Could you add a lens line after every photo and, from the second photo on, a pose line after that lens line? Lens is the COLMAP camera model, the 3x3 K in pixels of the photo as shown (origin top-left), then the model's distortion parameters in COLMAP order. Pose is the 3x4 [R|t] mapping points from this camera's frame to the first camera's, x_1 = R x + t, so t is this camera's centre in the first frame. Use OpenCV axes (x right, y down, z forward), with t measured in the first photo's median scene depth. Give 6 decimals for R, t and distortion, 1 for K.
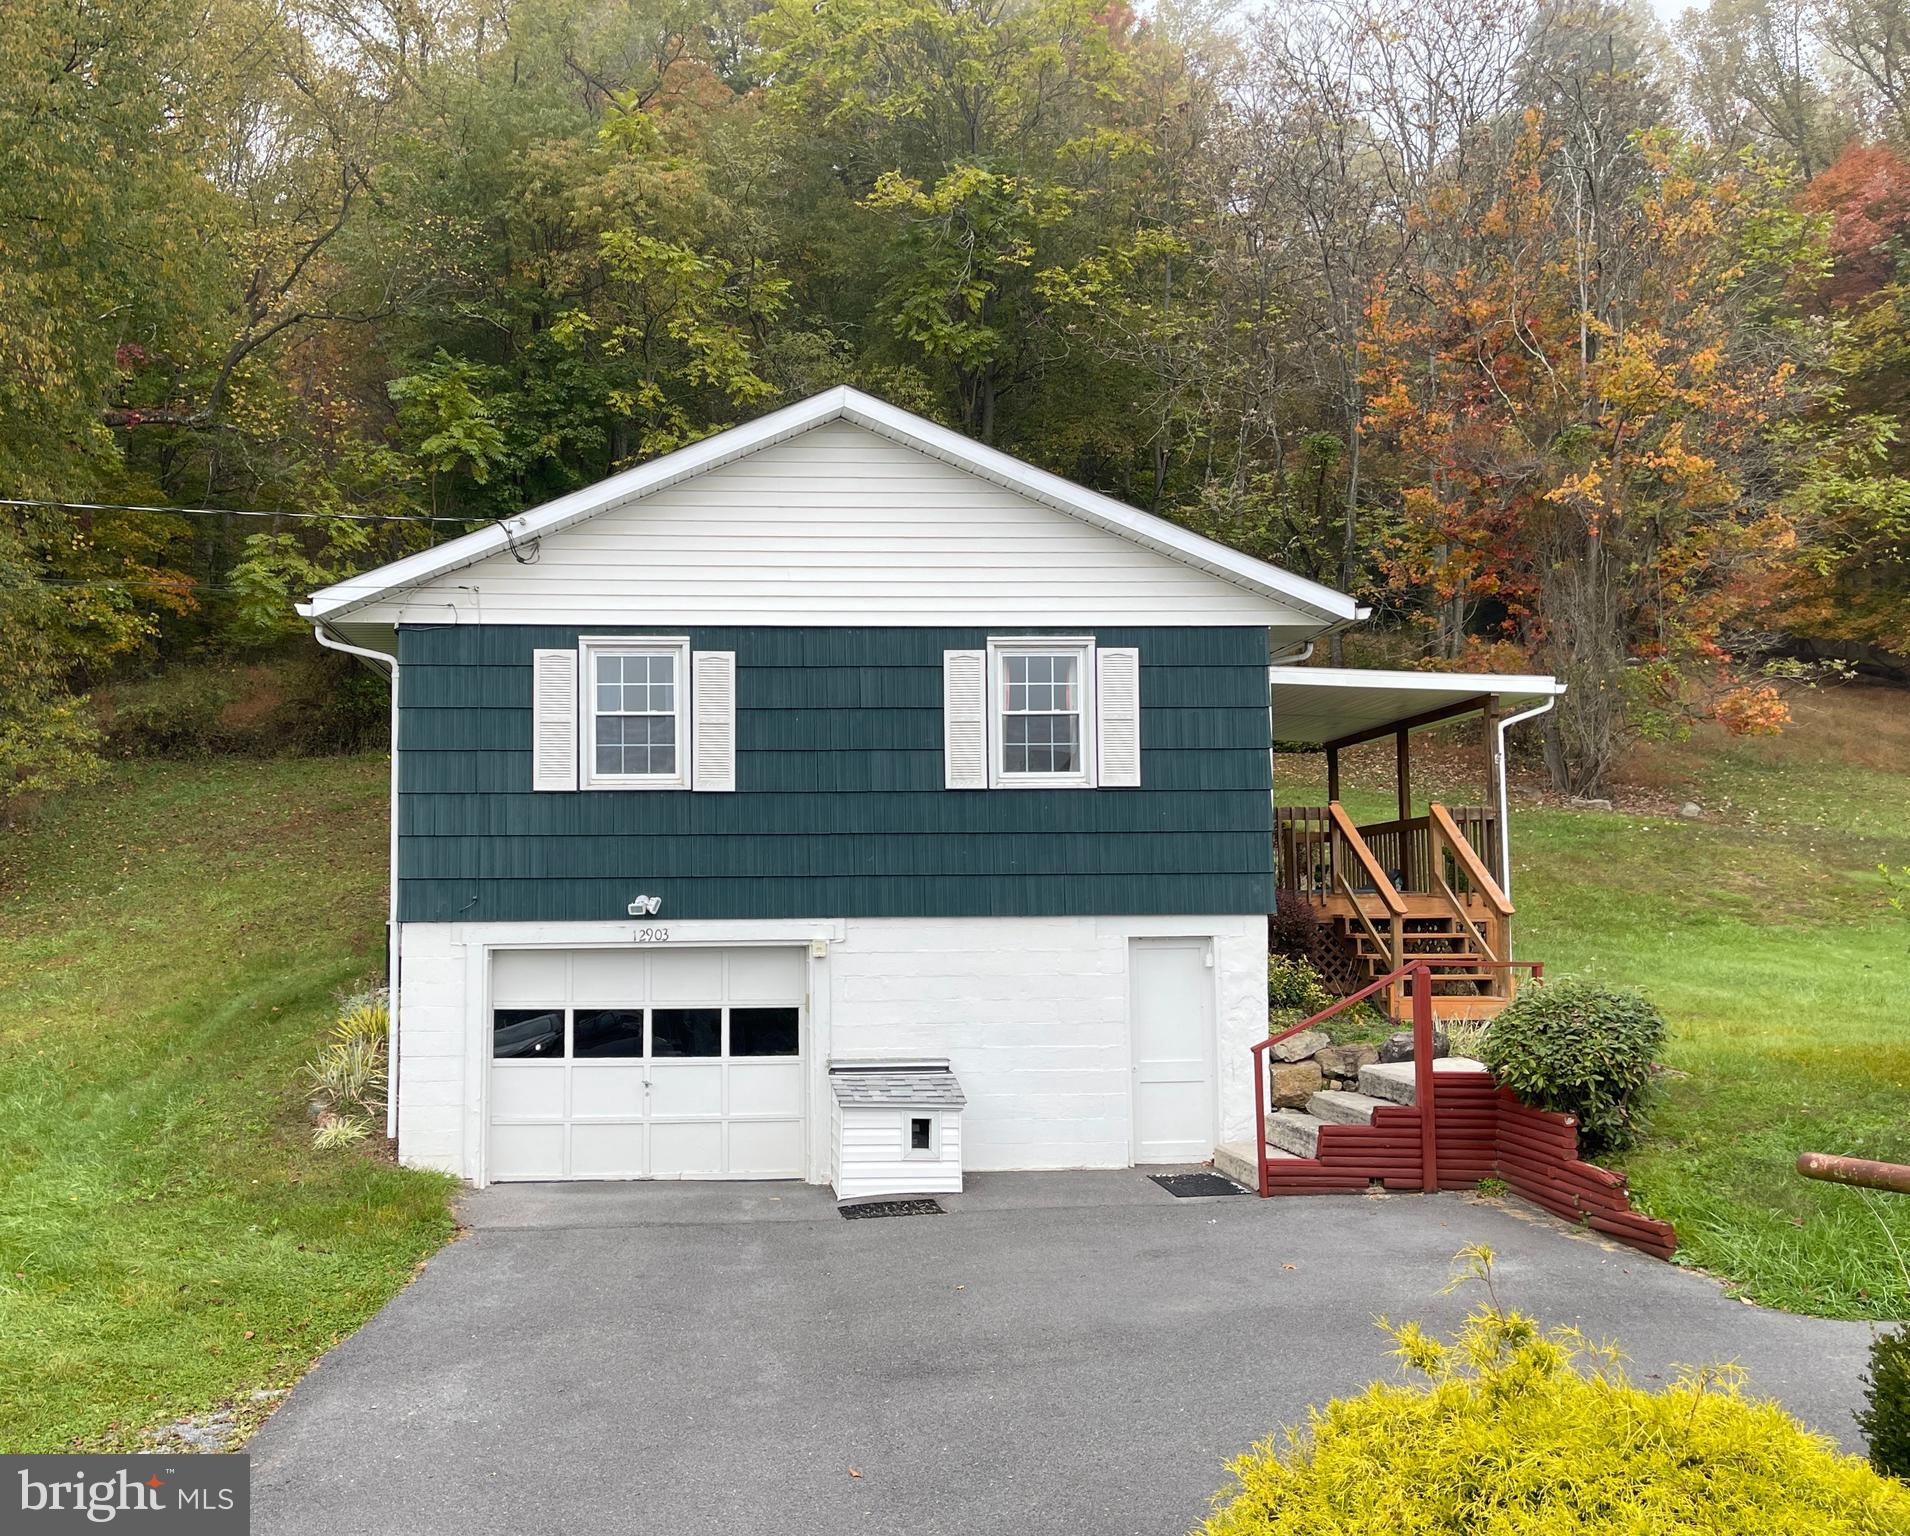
lens RADIAL K [[2099.2, 0, 956.5], [0, 2099.2, 781.8], [0, 0, 1]] dist [0.156739, 0.000000]
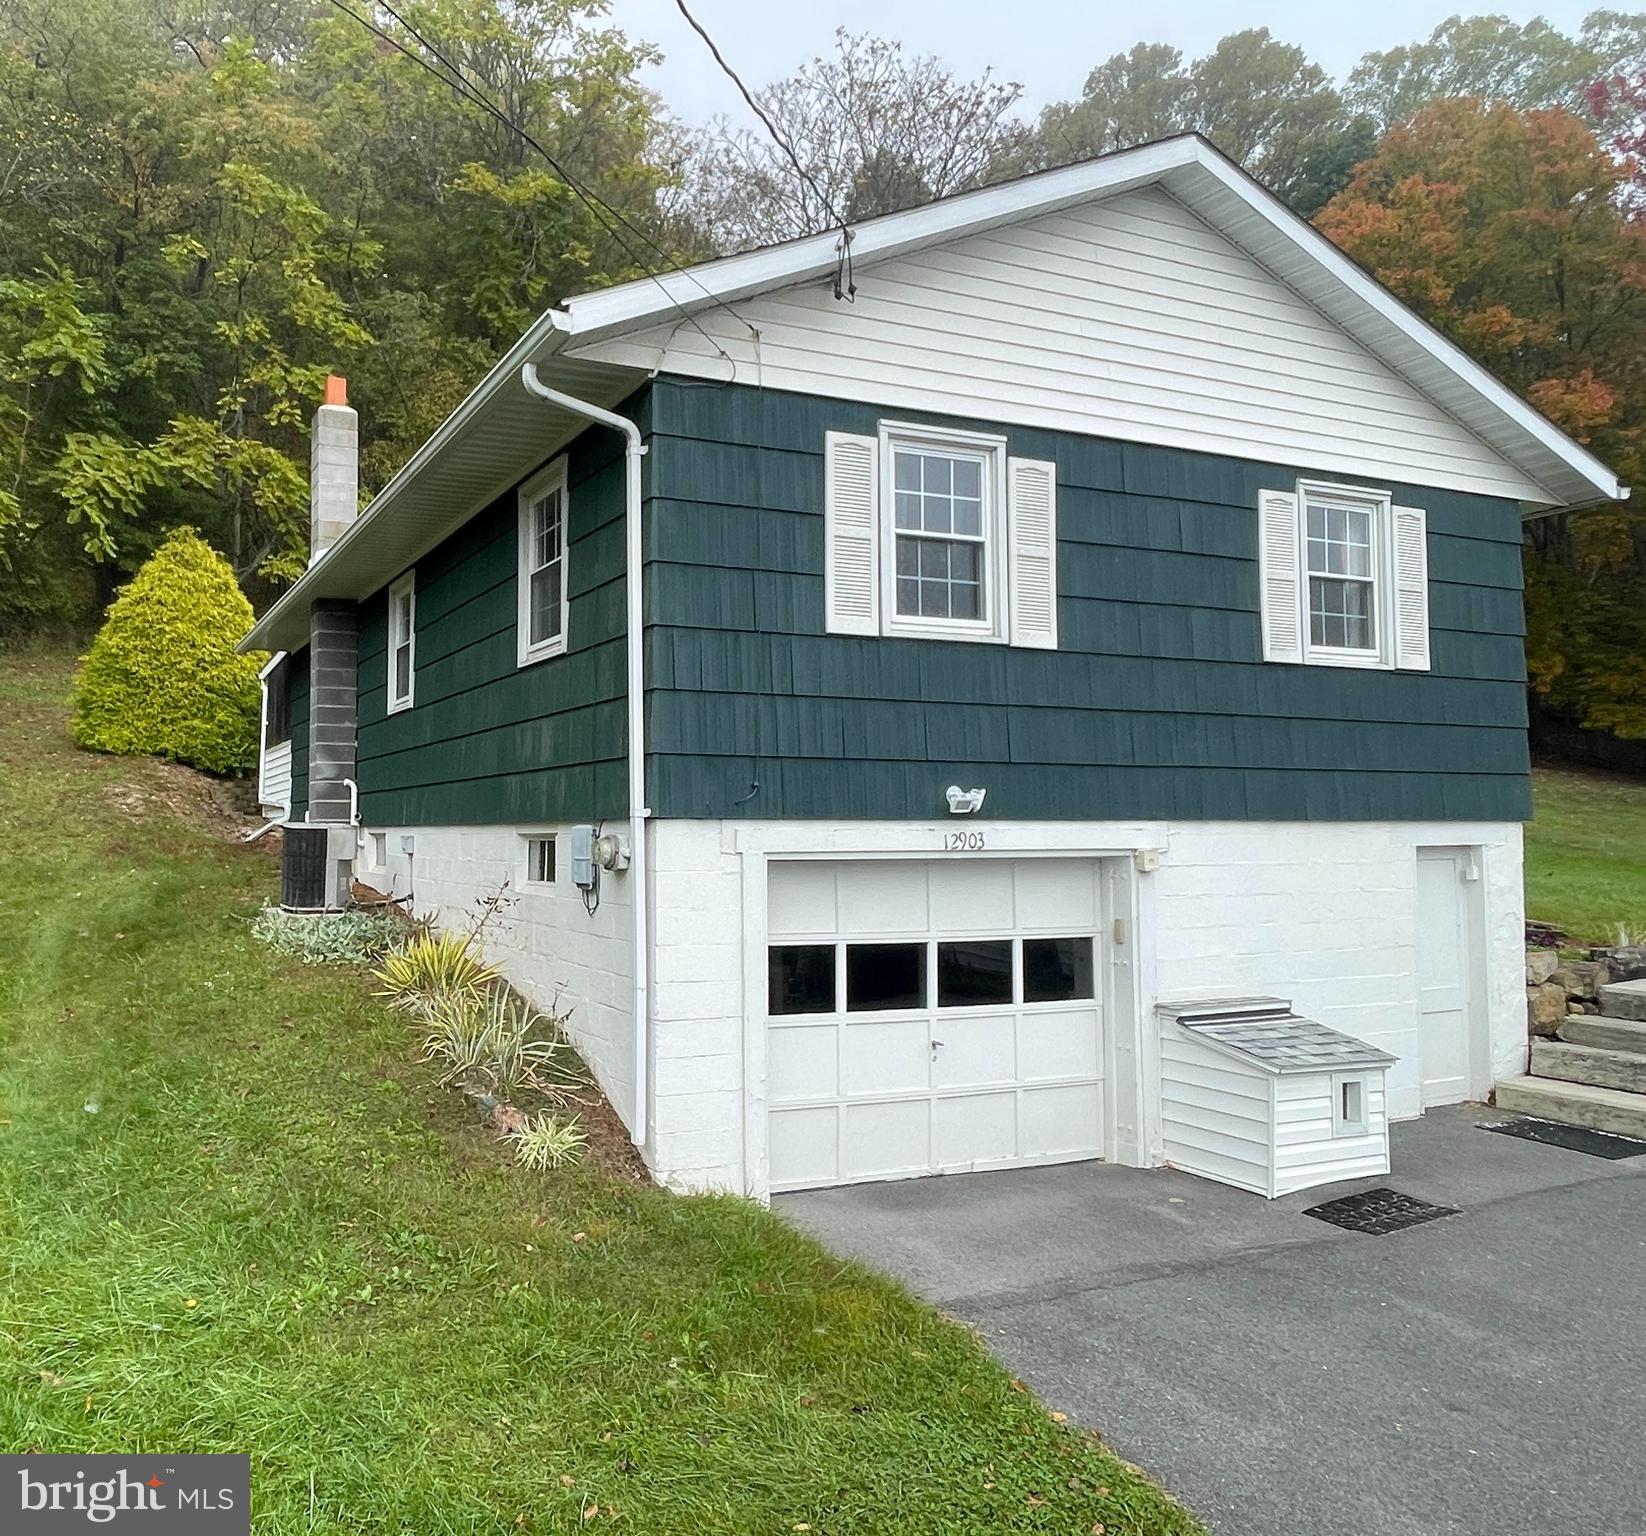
lens RADIAL K [[1514.8, 0, 821.2], [0, 1514.8, 753.4], [0, 0, 1]] dist [-0.002651, 0.000000]
pose [[0.932700, 0.024394, 0.359827, -0.373380], [-0.026212, 0.999656, 0.000172, 0.043144], [-0.359699, -0.009593, 0.933019, 0.525484]]
